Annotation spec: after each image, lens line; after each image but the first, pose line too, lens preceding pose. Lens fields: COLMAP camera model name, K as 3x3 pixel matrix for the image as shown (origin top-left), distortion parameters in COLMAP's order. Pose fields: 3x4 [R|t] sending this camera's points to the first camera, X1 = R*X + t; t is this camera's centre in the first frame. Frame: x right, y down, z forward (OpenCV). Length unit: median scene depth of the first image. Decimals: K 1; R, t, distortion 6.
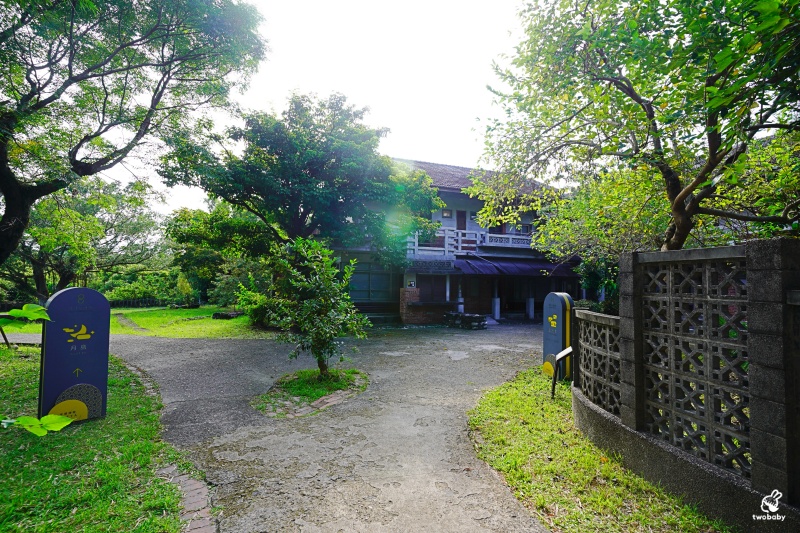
lens RADIAL K [[388.3, 0, 400.0], [0, 388.3, 266.5], [0, 0, 1]] dist [0.000660, 0.000717]
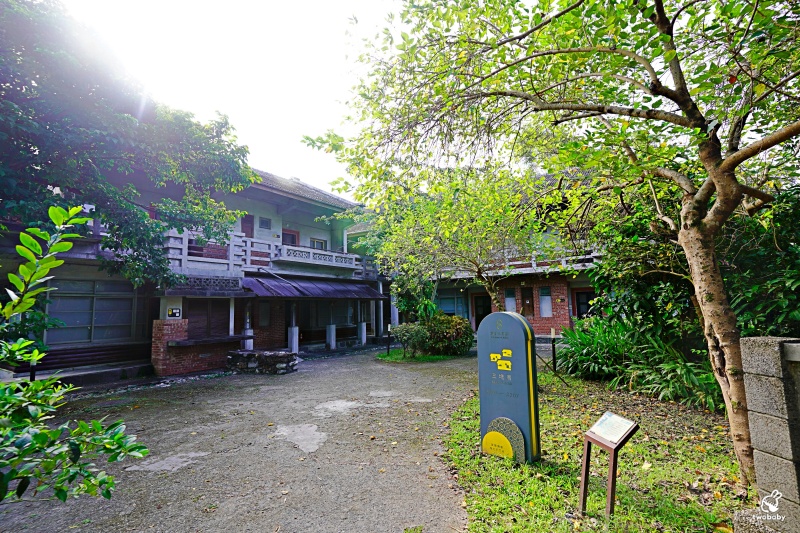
lens RADIAL K [[388.3, 0, 400.0], [0, 388.3, 266.5], [0, 0, 1]] dist [0.000660, 0.000717]
pose [[0.822172, 0.029659, 0.568466, -0.029790], [0.010359, 0.997697, -0.067035, 0.014312], [-0.569145, 0.061003, 0.819971, 0.235593]]
